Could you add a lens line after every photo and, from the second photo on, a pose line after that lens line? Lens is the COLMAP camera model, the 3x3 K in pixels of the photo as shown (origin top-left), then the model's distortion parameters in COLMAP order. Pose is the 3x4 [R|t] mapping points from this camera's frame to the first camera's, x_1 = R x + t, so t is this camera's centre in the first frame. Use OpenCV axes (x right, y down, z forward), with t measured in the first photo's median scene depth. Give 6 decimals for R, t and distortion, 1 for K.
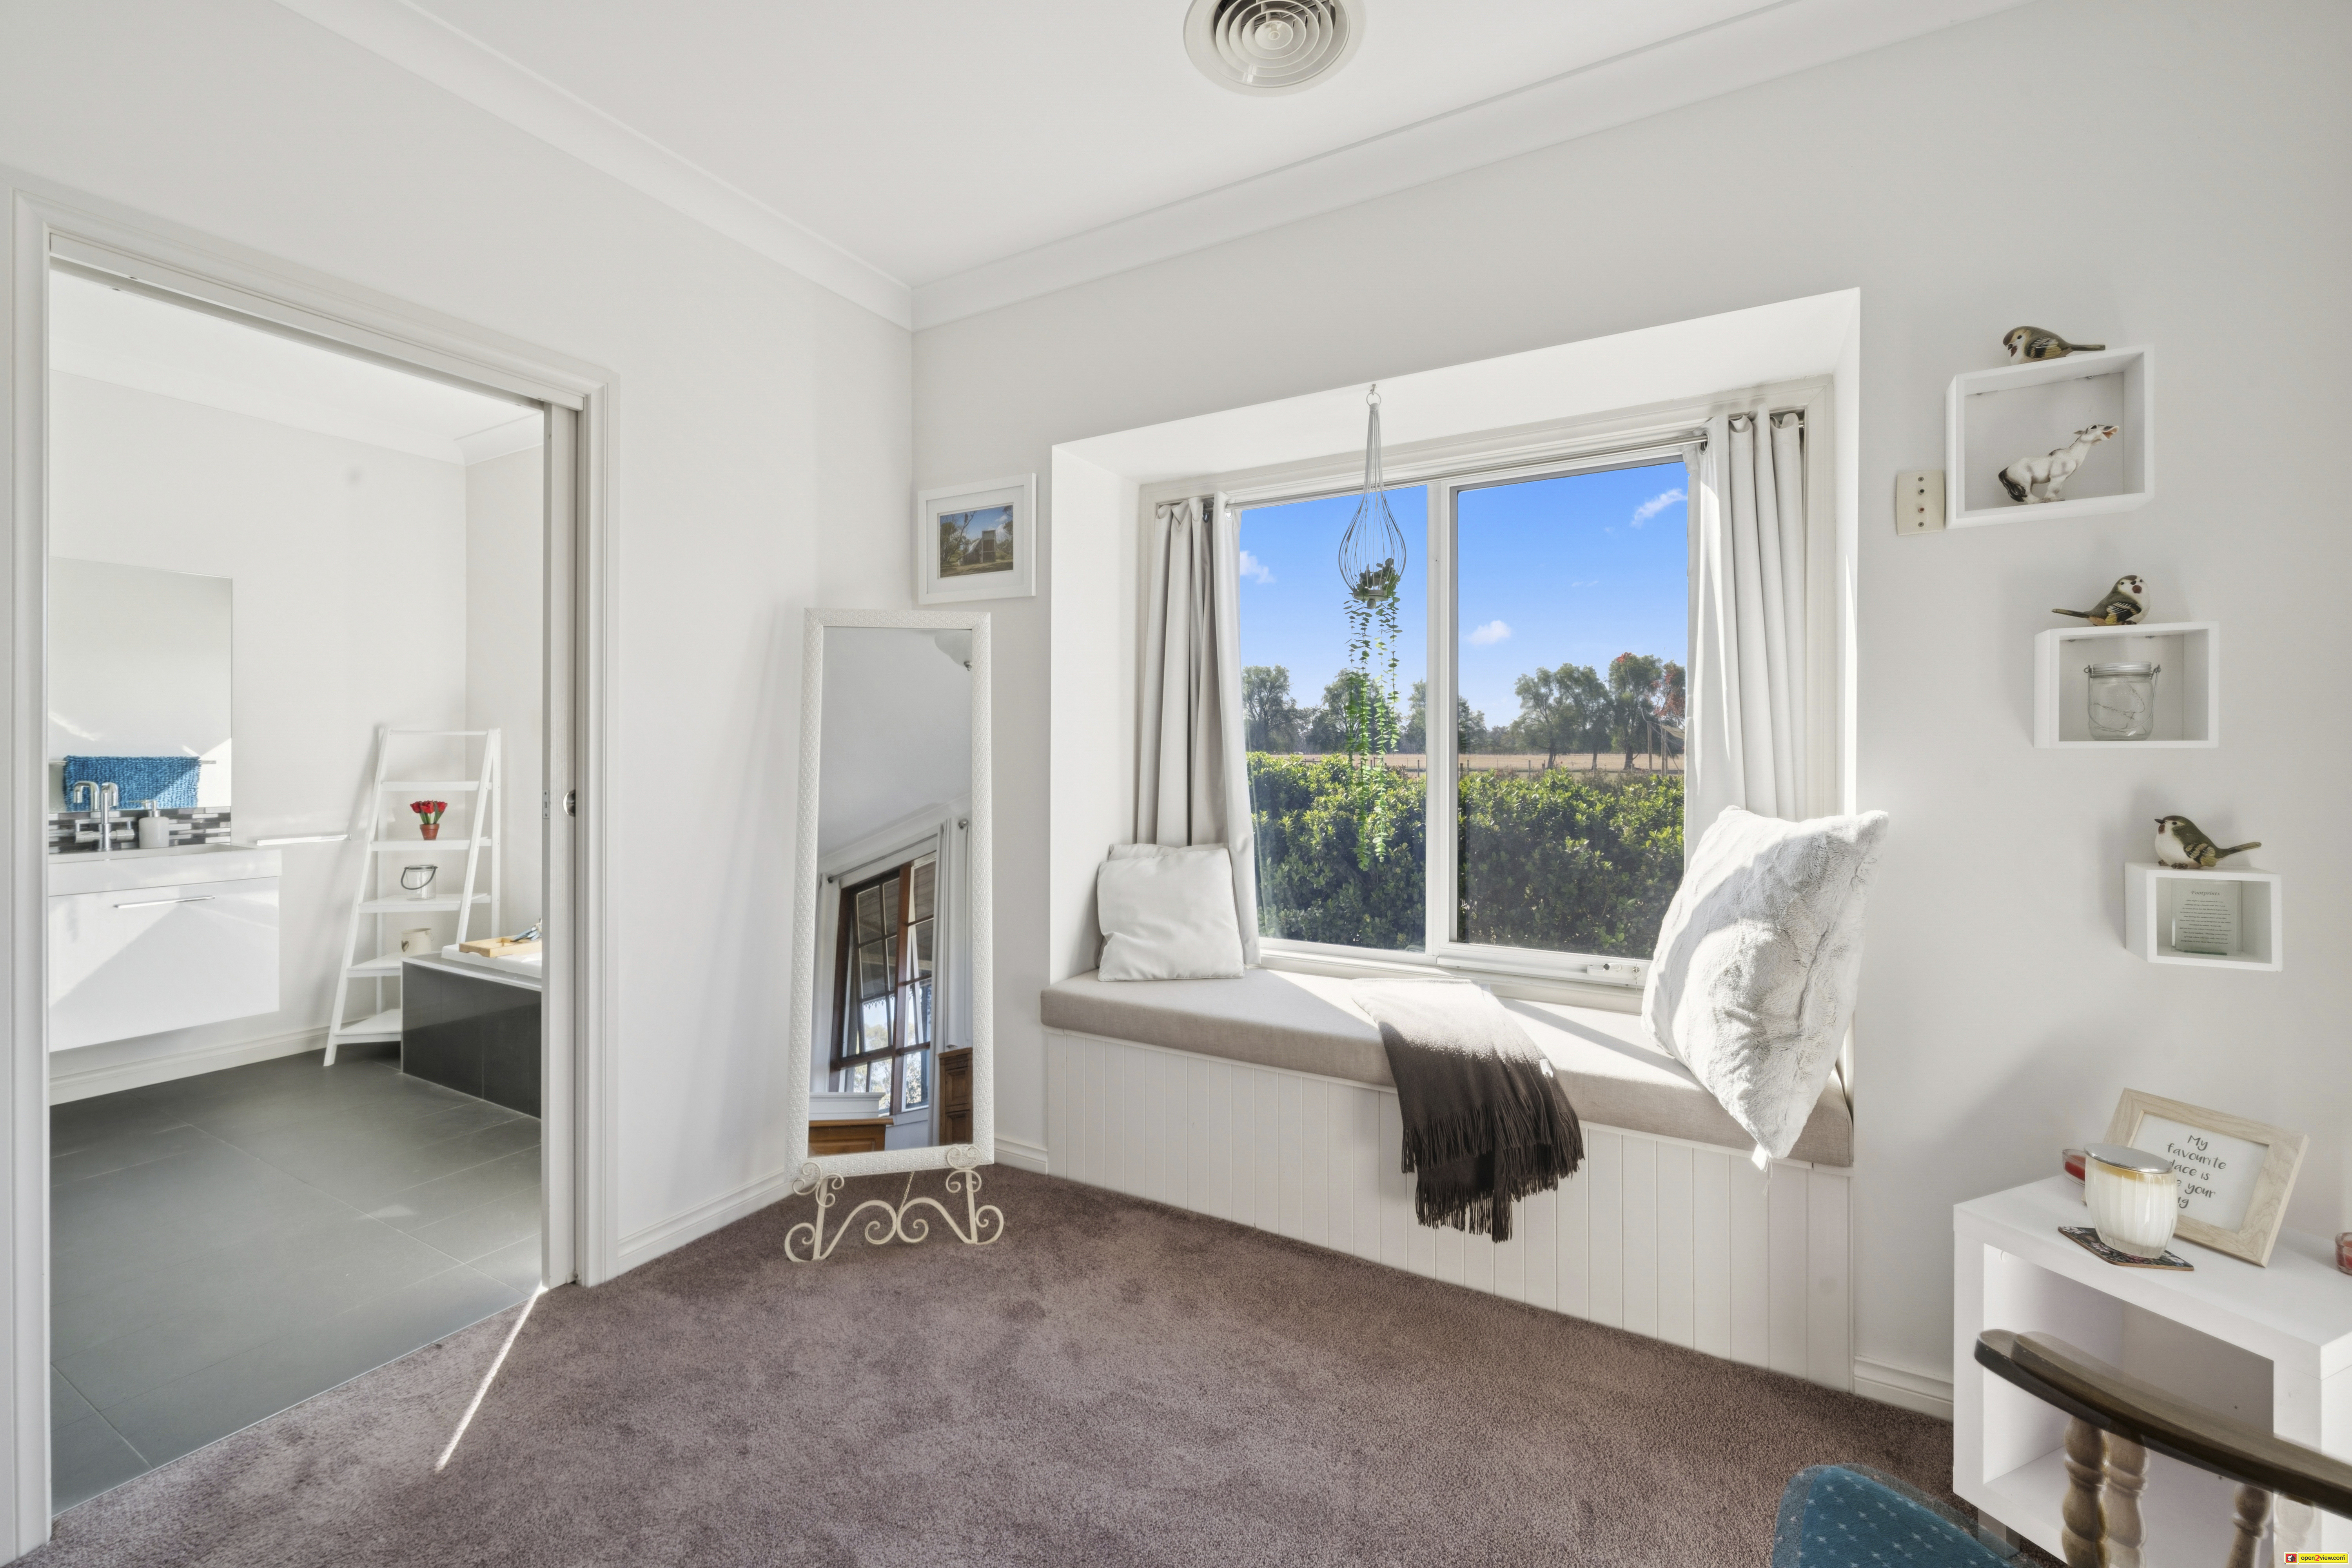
lens RADIAL K [[940.7, 0, 1182.6], [0, 940.7, 774.5], [0, 0, 1]] dist [0.000997, -0.000267]
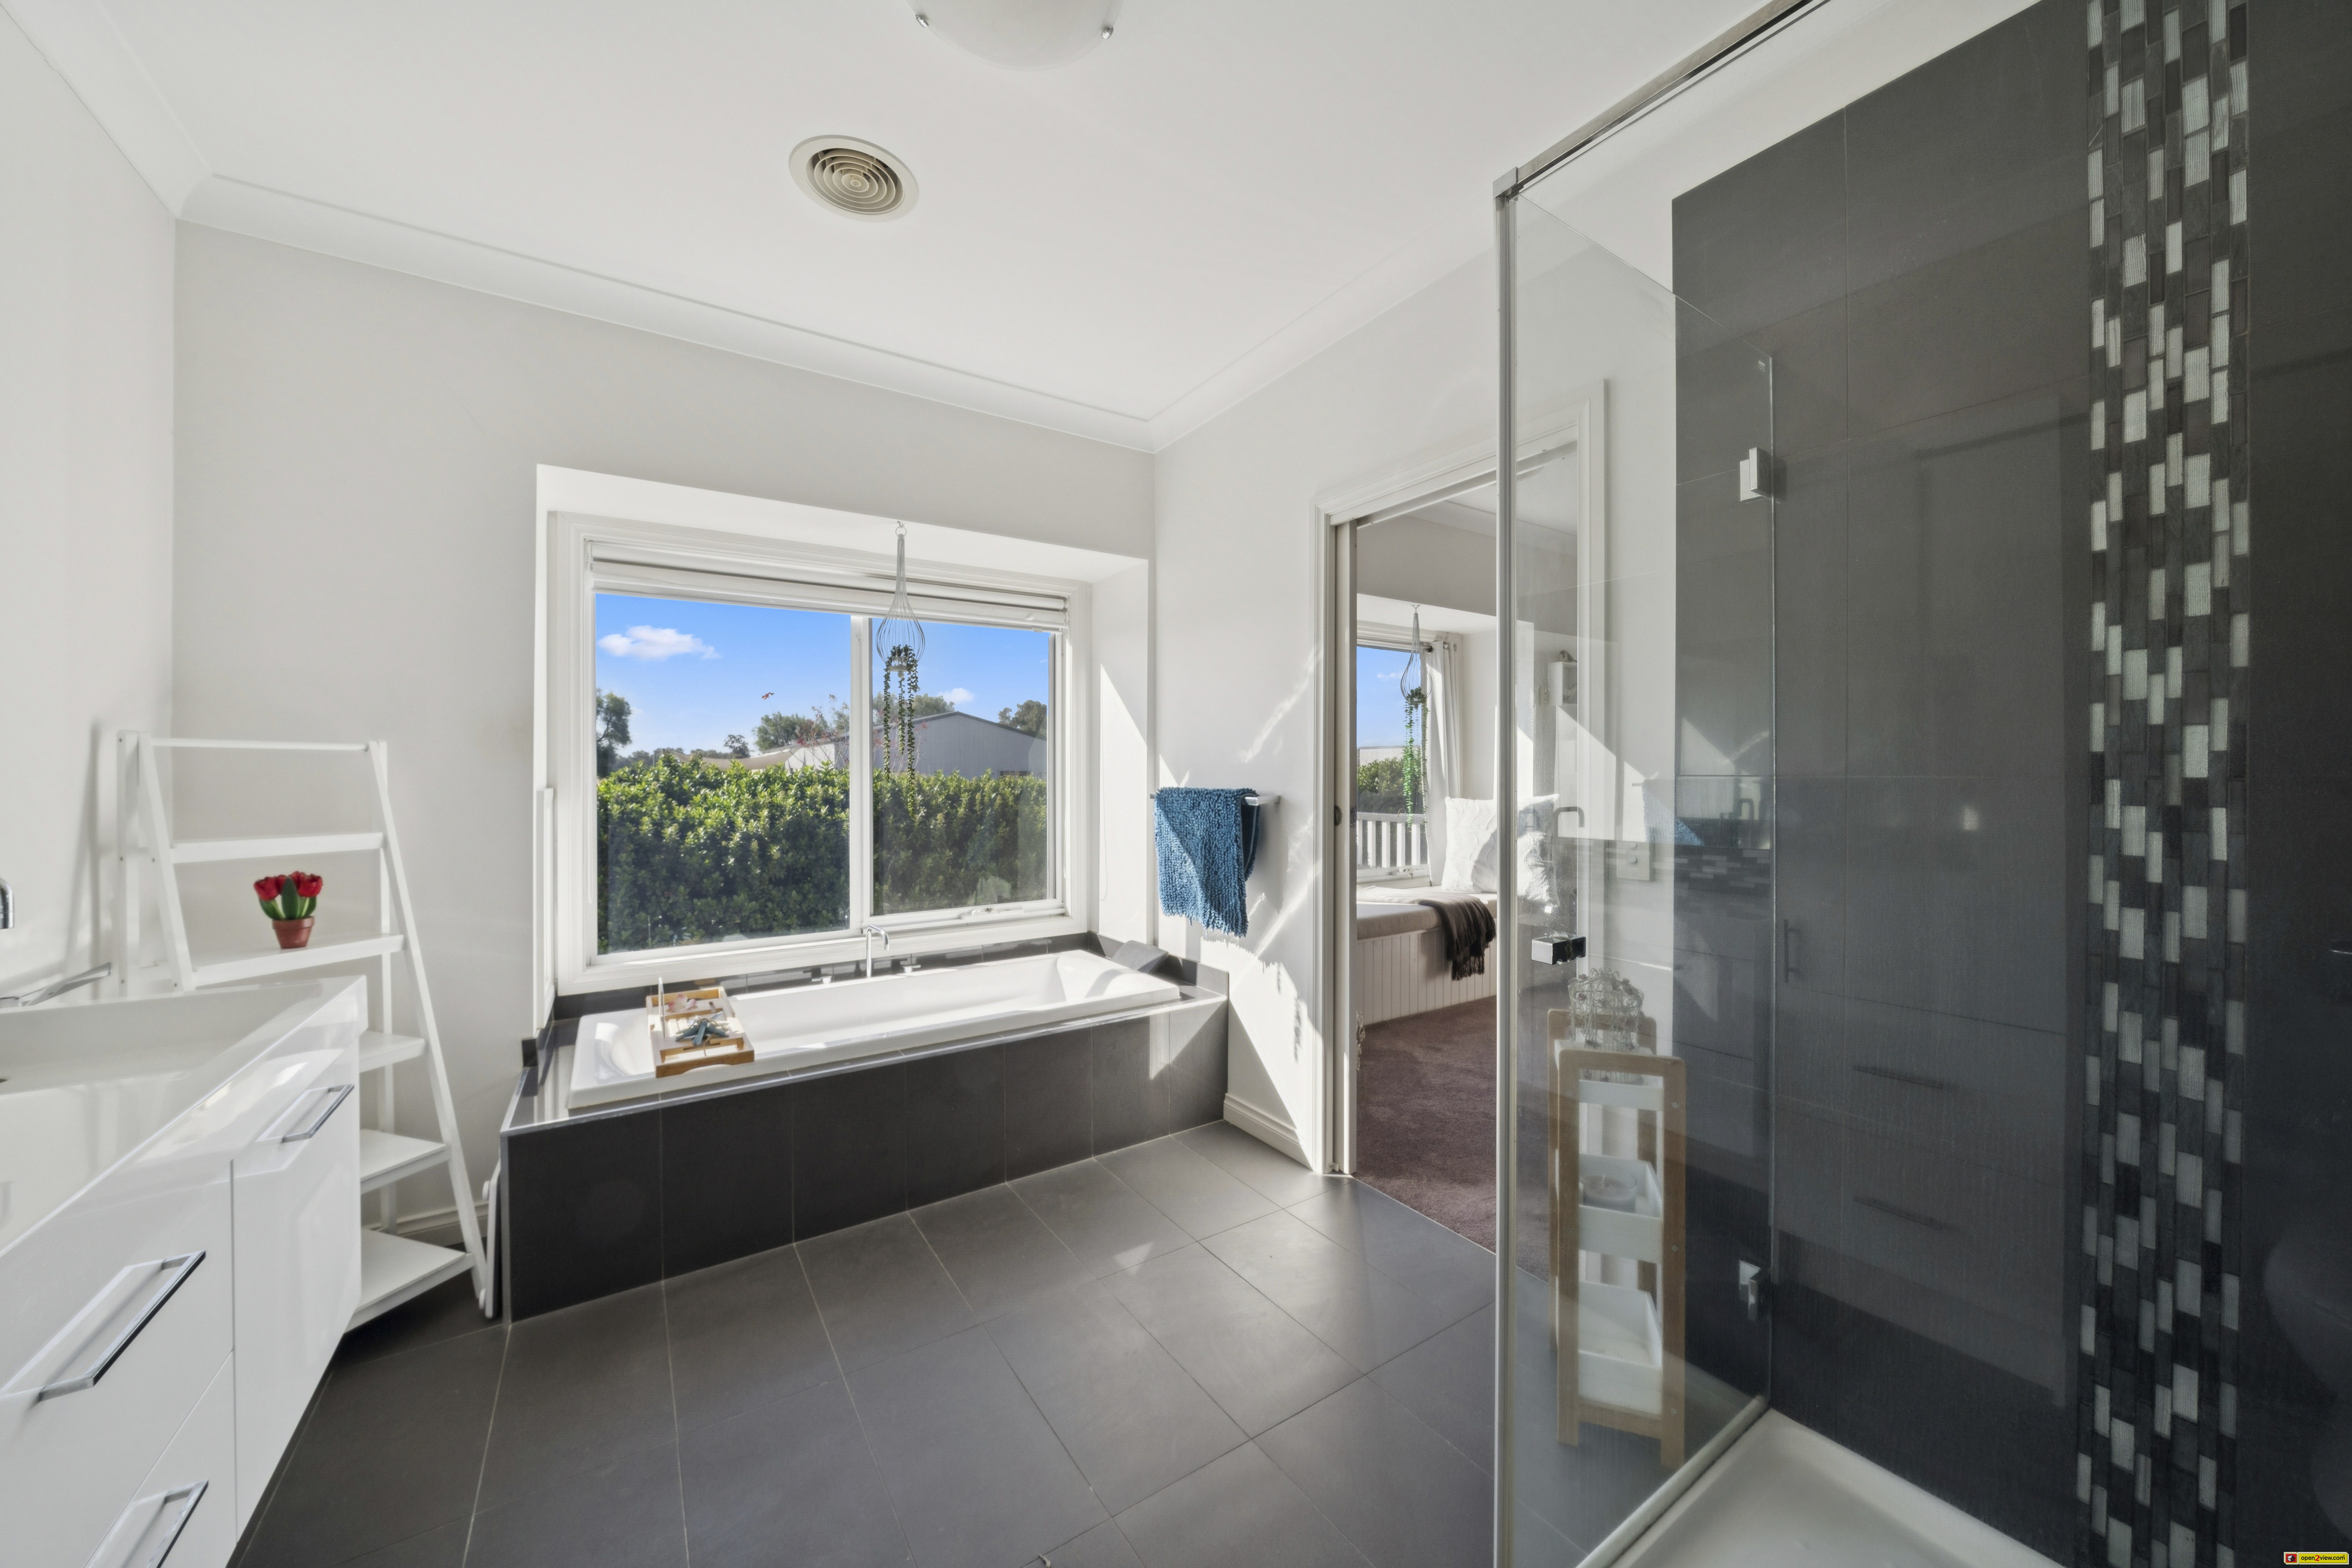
lens RADIAL K [[858.4, 0, 1198.2], [0, 858.4, 770.2], [0, 0, 1]] dist [-0.002700, -0.000246]
pose [[0.447463, -0.013743, 0.894197, -1.004697], [0.003046, 0.999900, 0.013843, -0.035340], [-0.894297, -0.003471, 0.447460, 0.334759]]
